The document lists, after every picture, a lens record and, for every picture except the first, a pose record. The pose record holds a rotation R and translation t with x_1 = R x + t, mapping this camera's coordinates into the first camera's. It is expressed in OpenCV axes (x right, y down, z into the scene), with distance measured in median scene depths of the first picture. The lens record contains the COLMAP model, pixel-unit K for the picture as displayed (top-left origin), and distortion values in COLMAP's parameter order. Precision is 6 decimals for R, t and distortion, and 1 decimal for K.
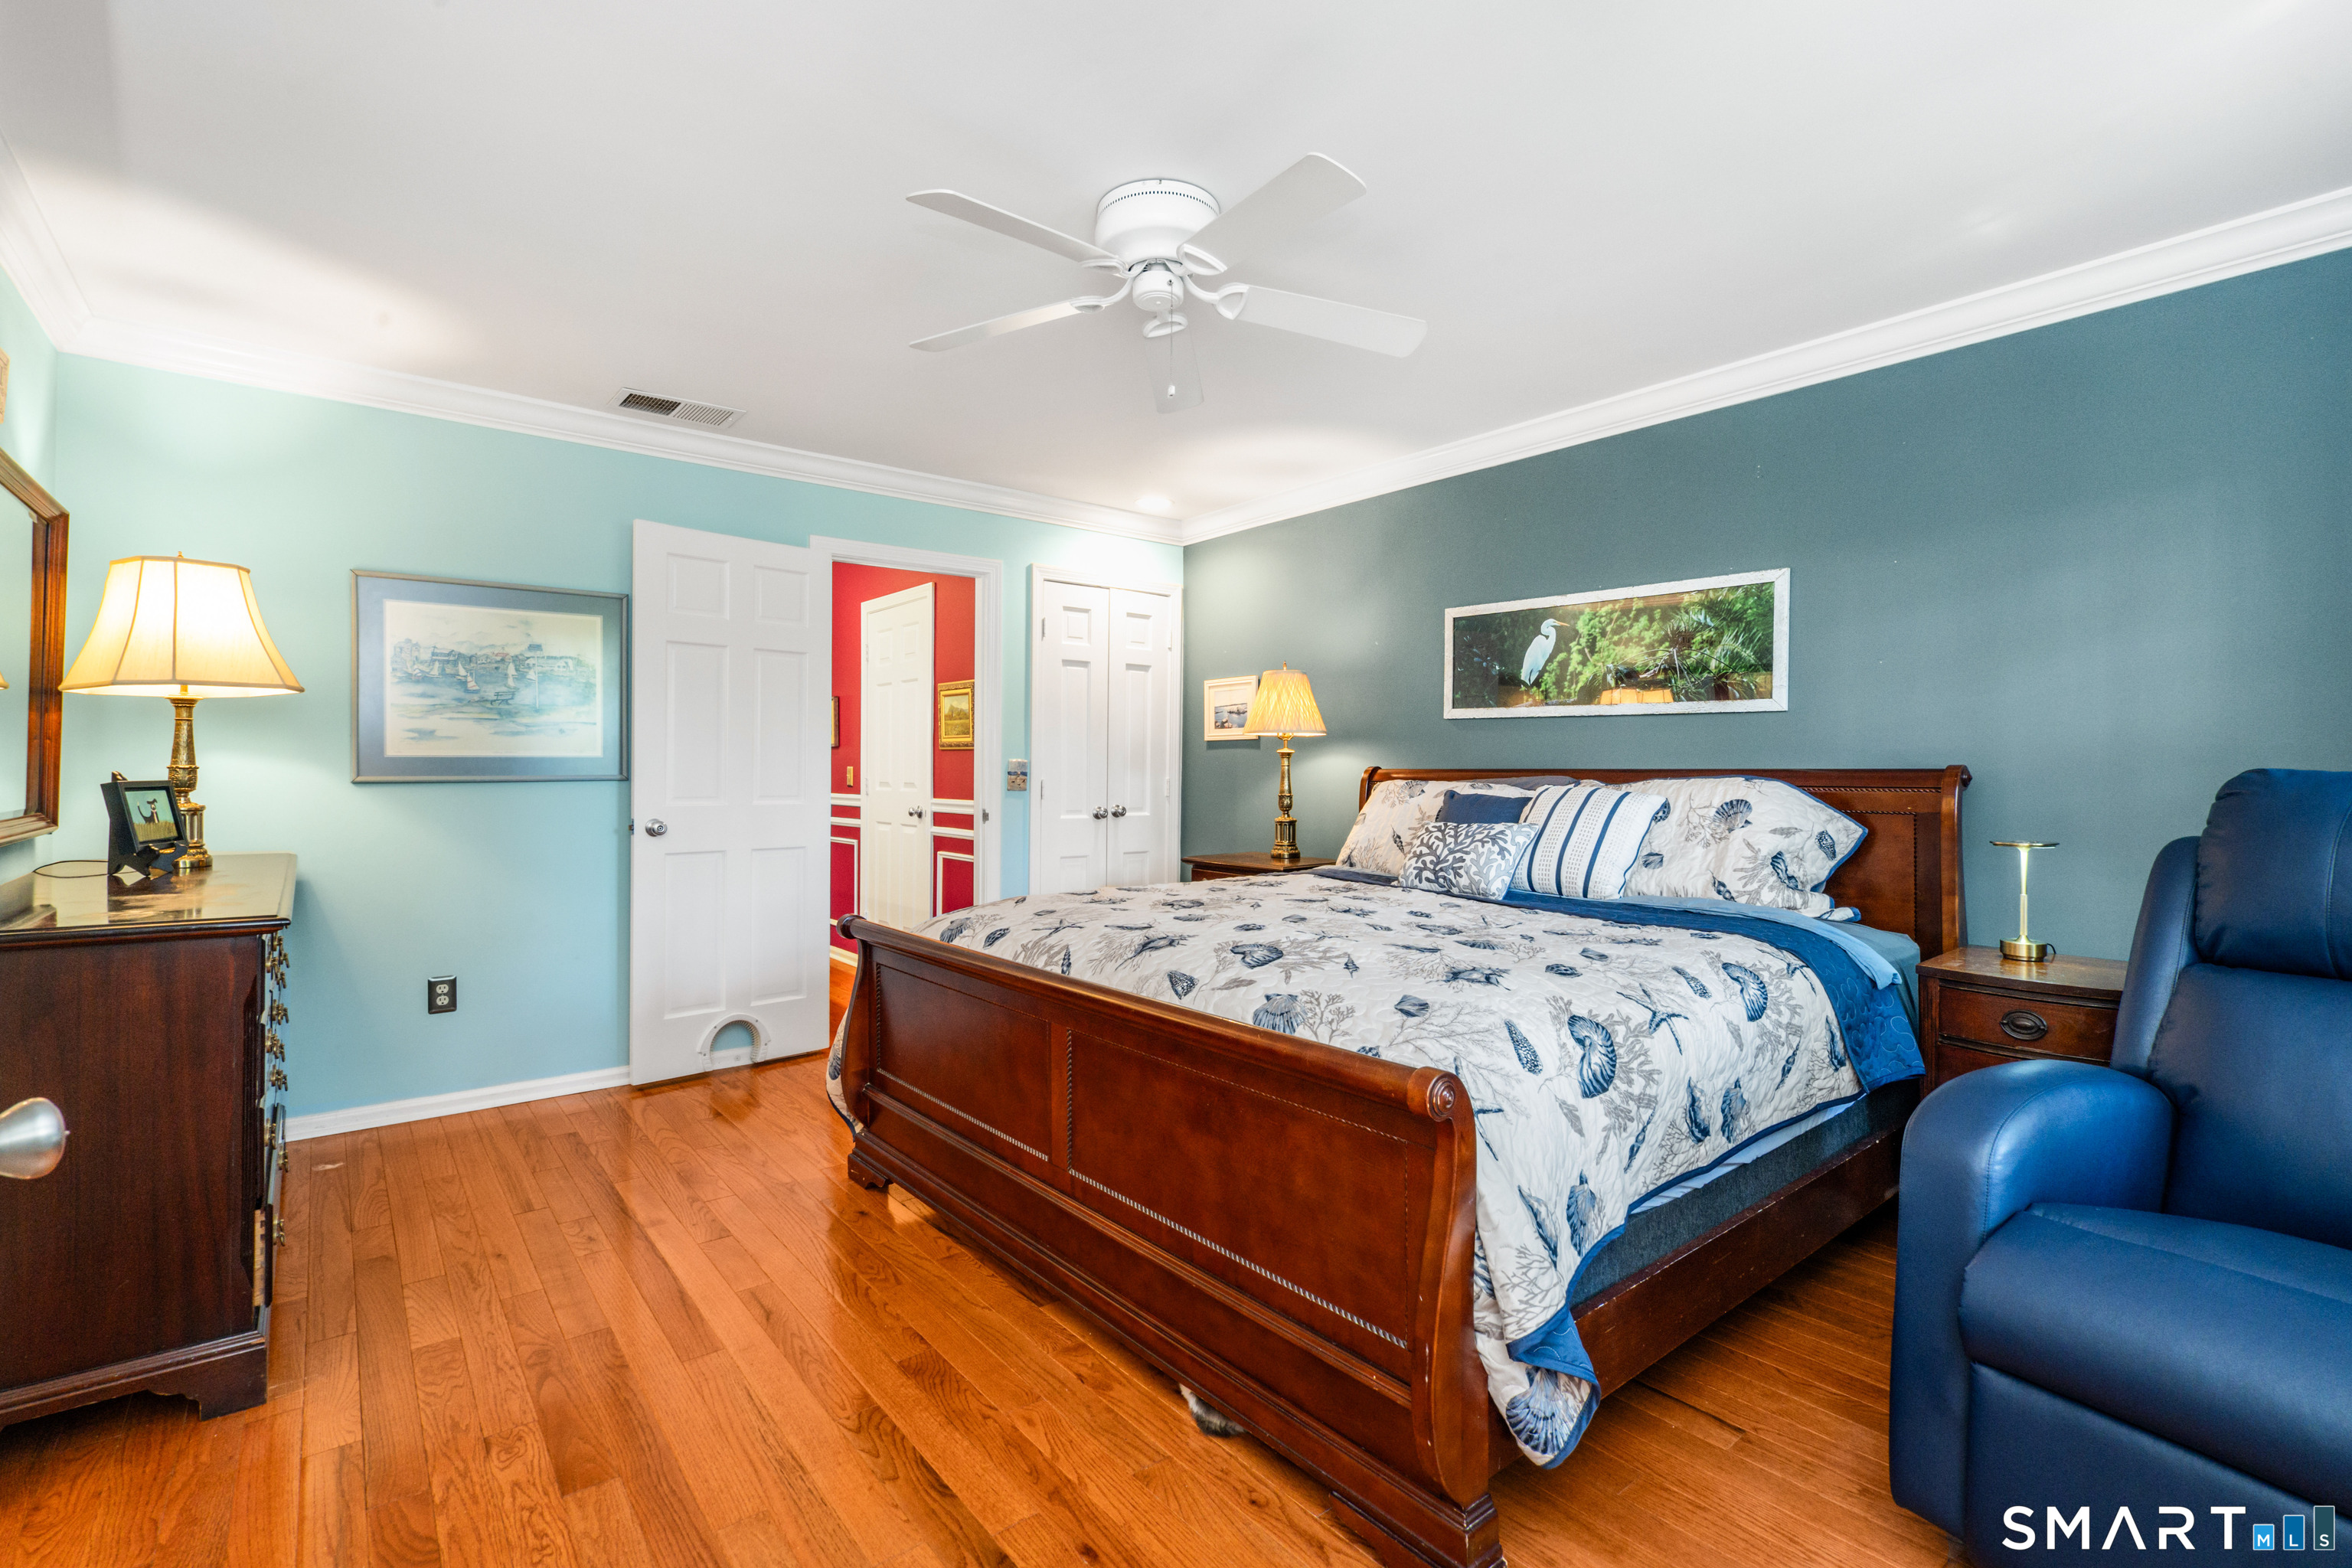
lens RADIAL K [[1062.8, 0, 1170.2], [0, 1062.8, 766.4], [0, 0, 1]] dist [-0.006052, 0.000272]
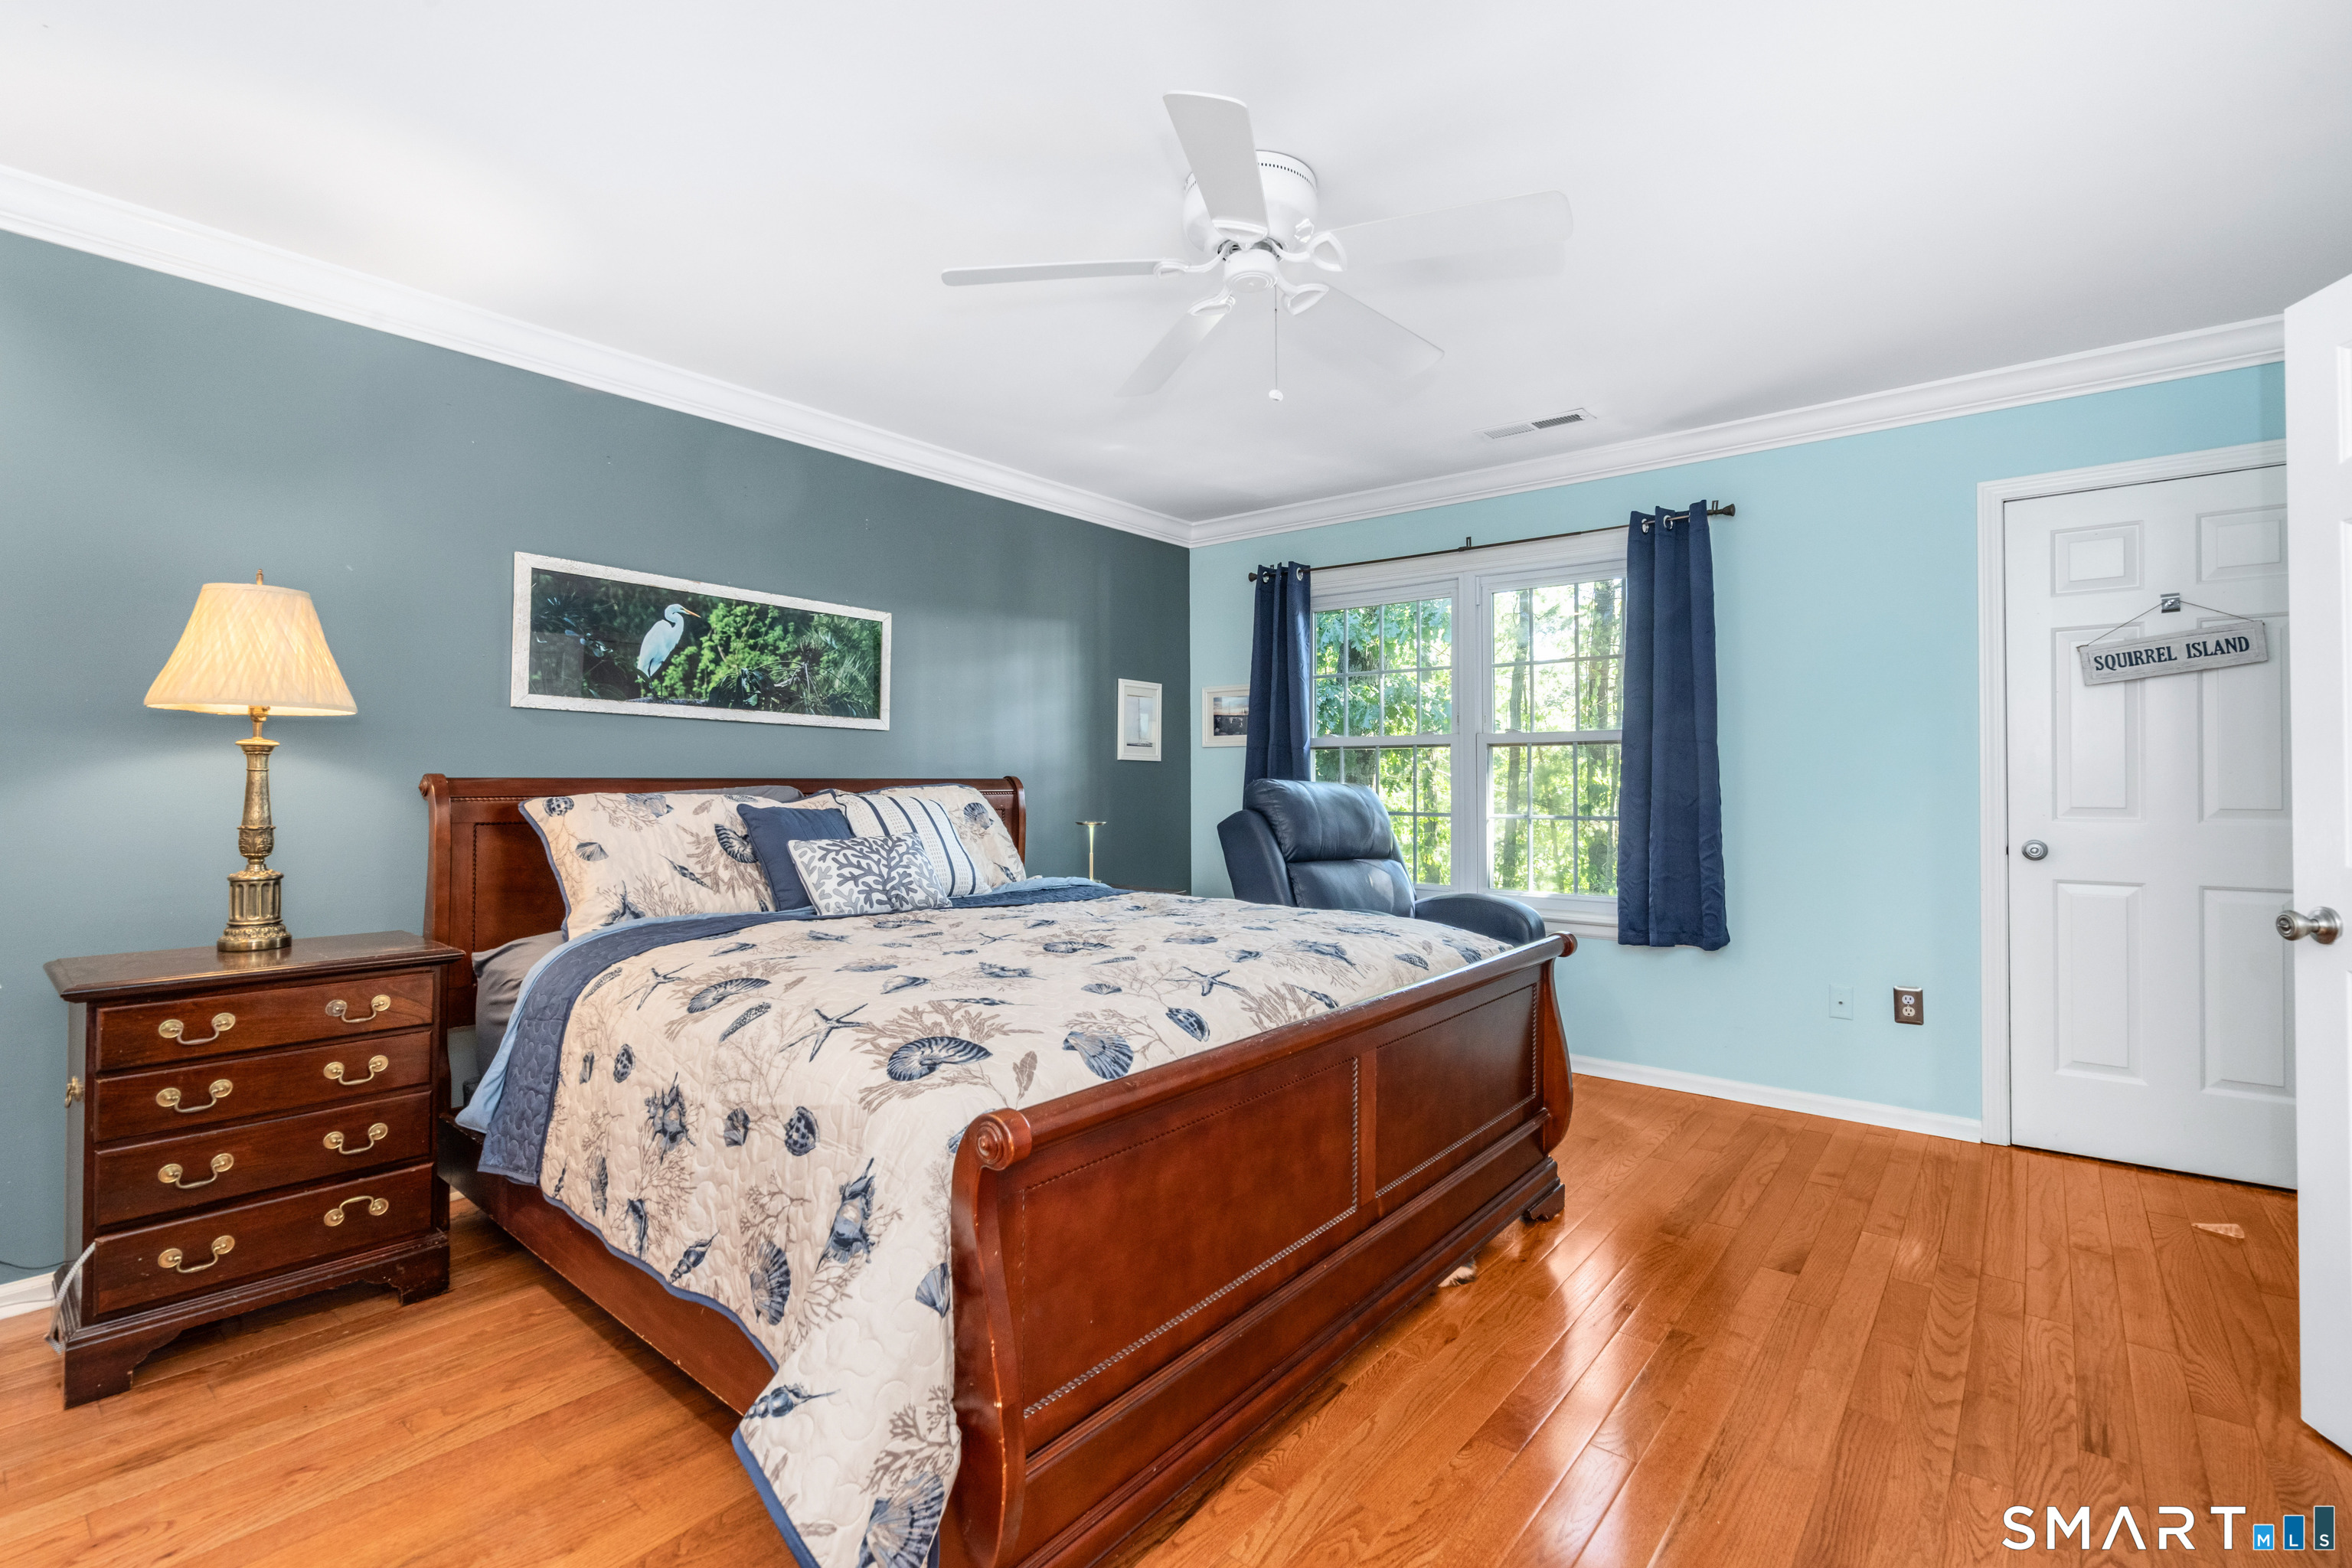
lens RADIAL K [[1062.8, 0, 1170.2], [0, 1062.8, 766.4], [0, 0, 1]] dist [-0.006052, 0.000272]
pose [[-0.203708, 0.009208, 0.978988, -0.594027], [-0.005122, 0.999932, -0.010471, 0.000221], [-0.979018, -0.007148, -0.203647, 0.816041]]
